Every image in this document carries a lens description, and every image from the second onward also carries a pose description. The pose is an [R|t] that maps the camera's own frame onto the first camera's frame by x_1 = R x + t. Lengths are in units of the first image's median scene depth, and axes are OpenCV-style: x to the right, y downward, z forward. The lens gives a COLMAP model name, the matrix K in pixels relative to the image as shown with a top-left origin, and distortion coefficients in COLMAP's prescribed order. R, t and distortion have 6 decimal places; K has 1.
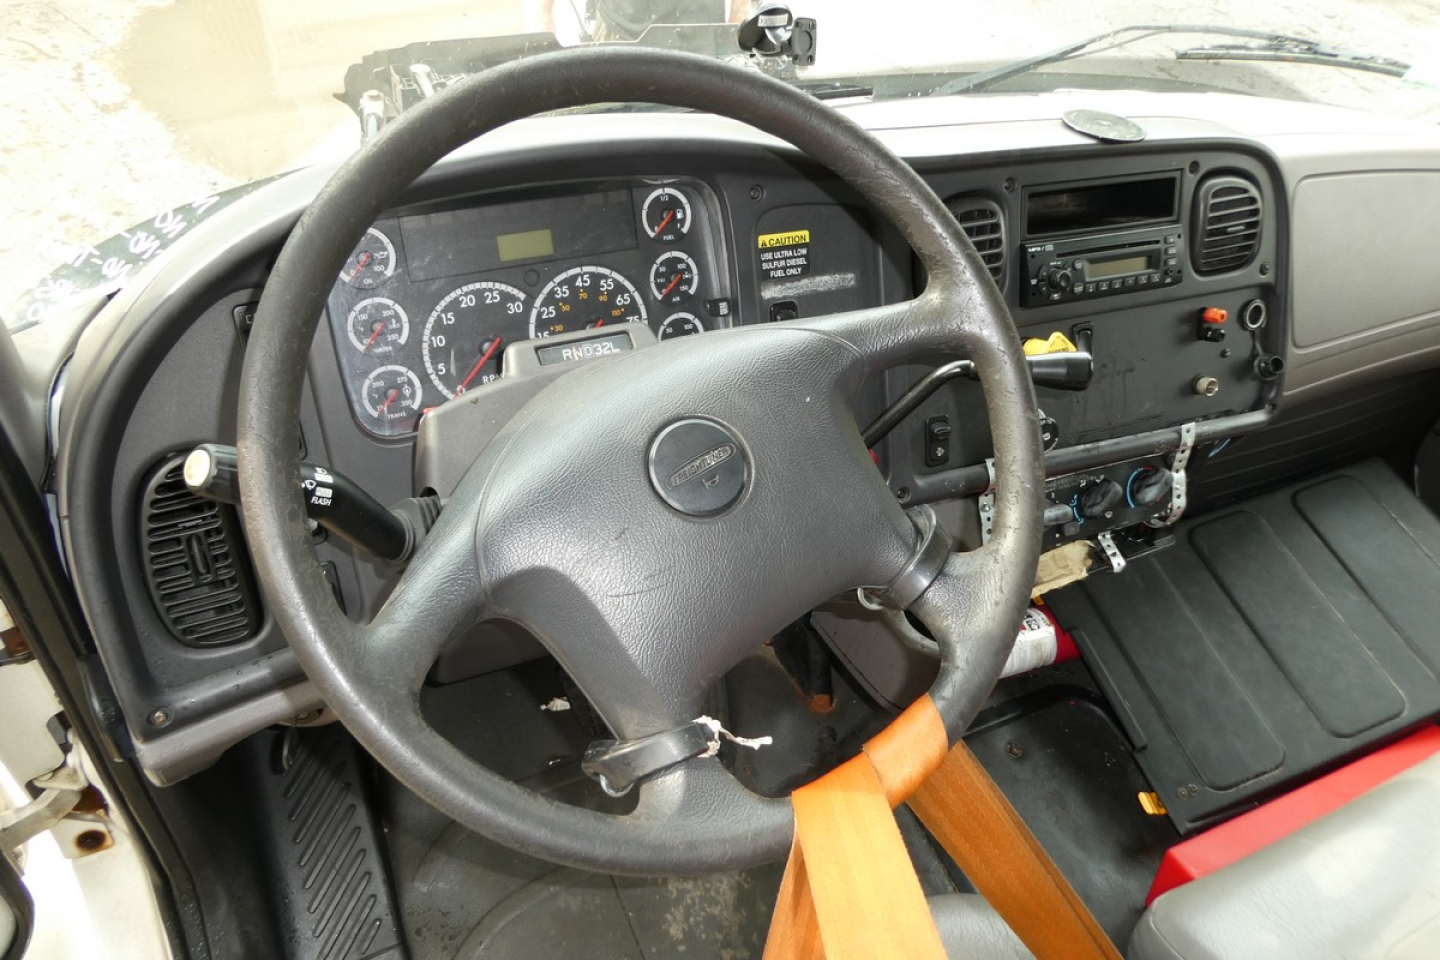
lens RADIAL K [[1022.9, 0, 749.3], [0, 1022.9, 480.7], [0, 0, 1]] dist [0.044822, -0.071305]
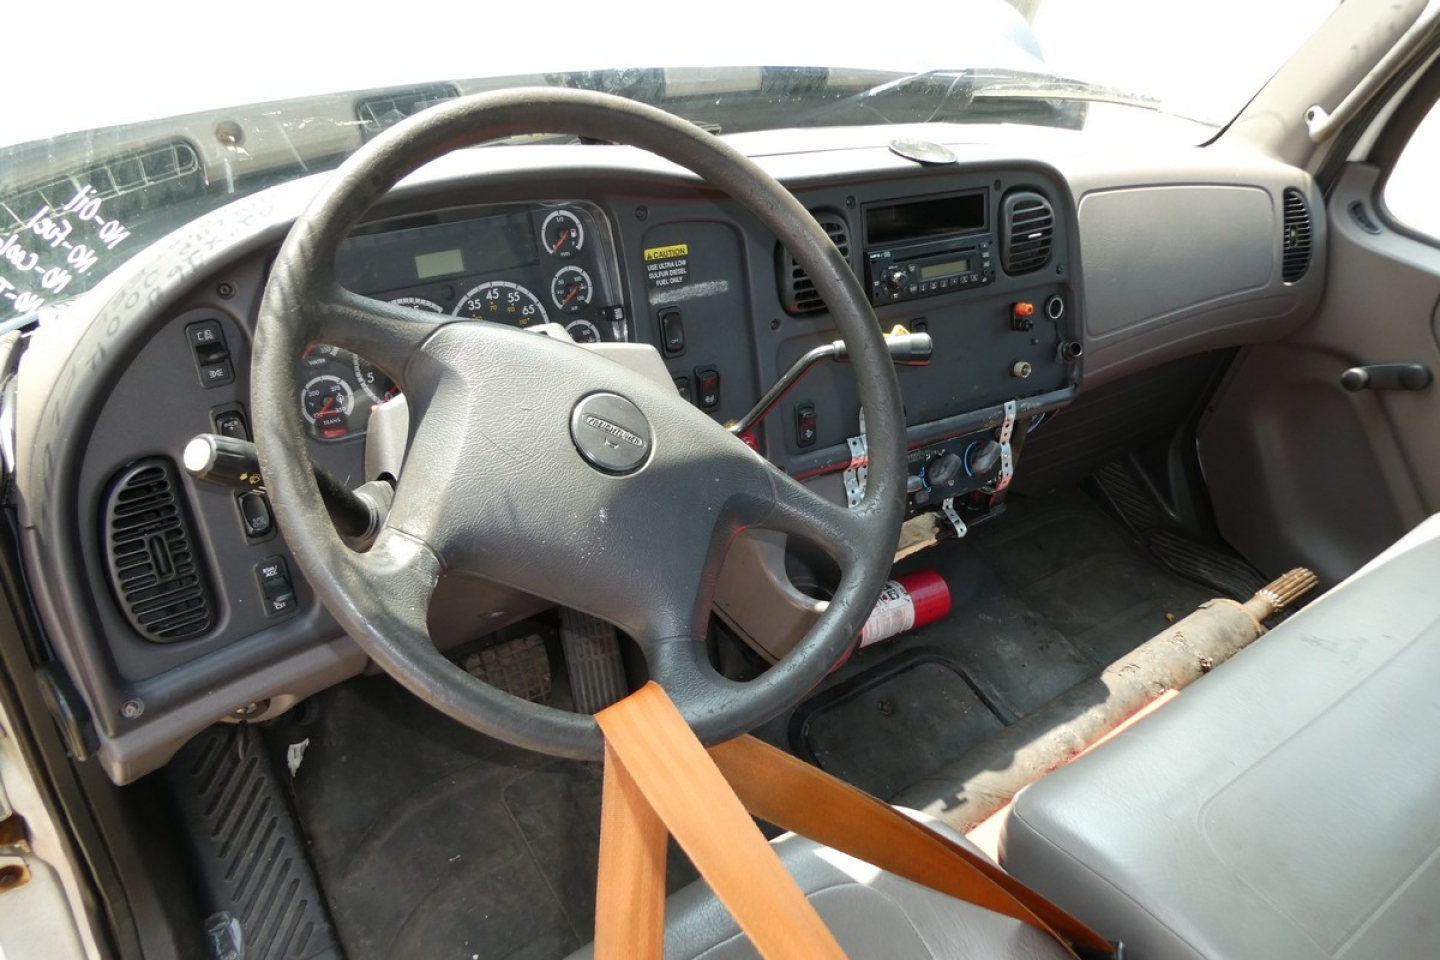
lens RADIAL K [[1034.2, 0, 750.3], [0, 1034.2, 502.2], [0, 0, 1]] dist [0.001584, -0.001167]
pose [[0.985338, -0.070651, 0.155295, -0.064992], [0.072833, 0.997309, -0.008394, 0.053578], [-0.154284, 0.019582, 0.987833, -0.136867]]
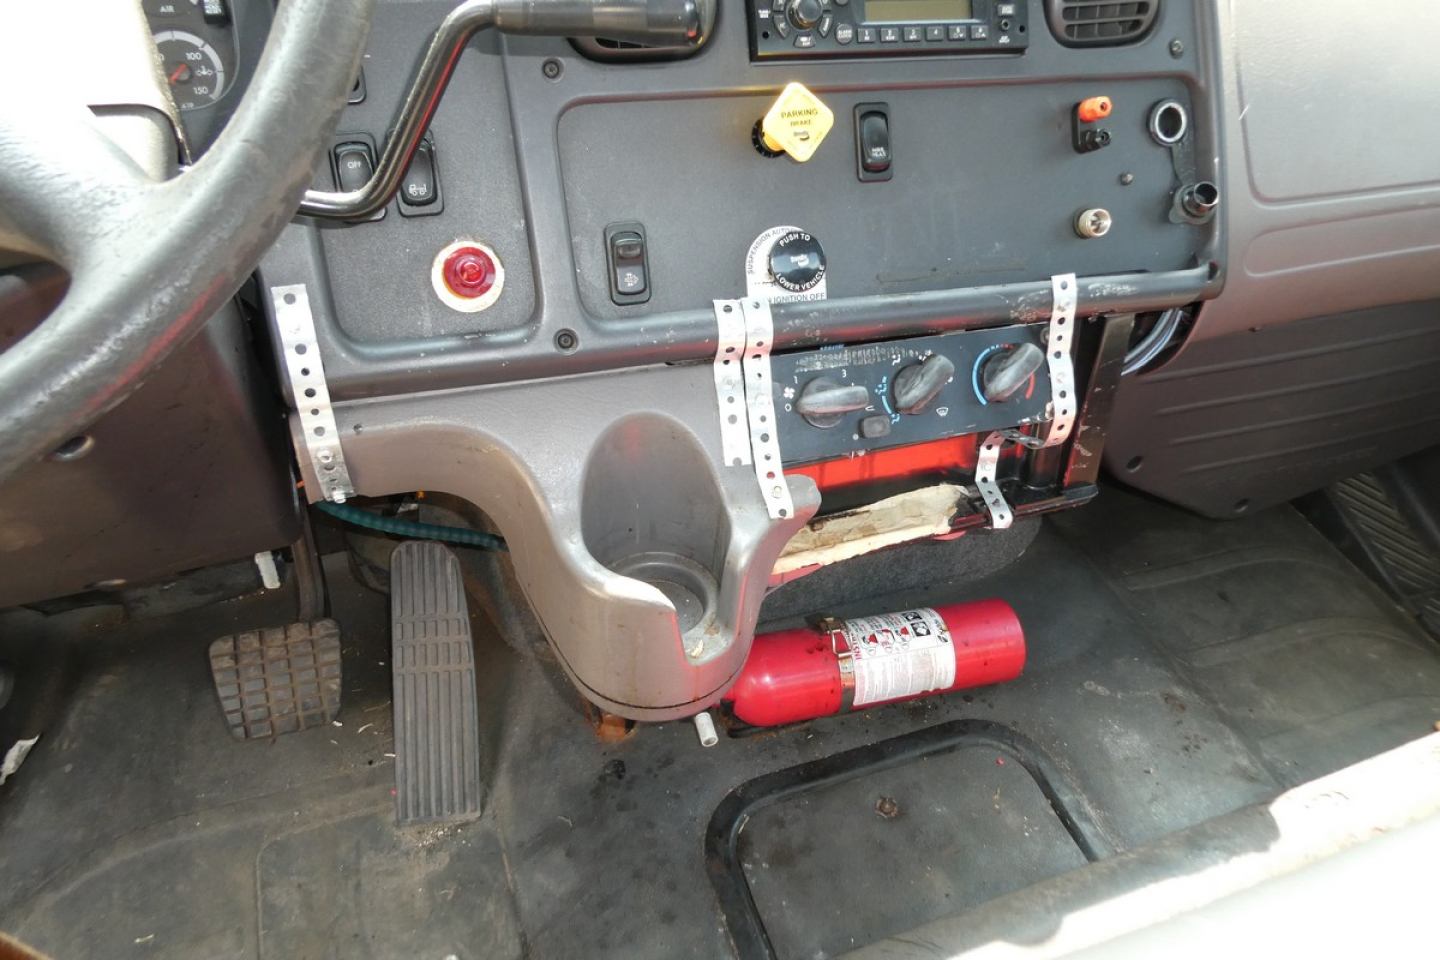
lens RADIAL K [[1063.7, 0, 739.4], [0, 1063.7, 485.5], [0, 0, 1]] dist [-0.000041, -0.001982]
pose [[0.994185, 0.004631, -0.107584, 0.328633], [-0.015816, 0.994520, -0.103345, 0.170942], [0.106516, 0.104445, 0.988810, 0.353297]]
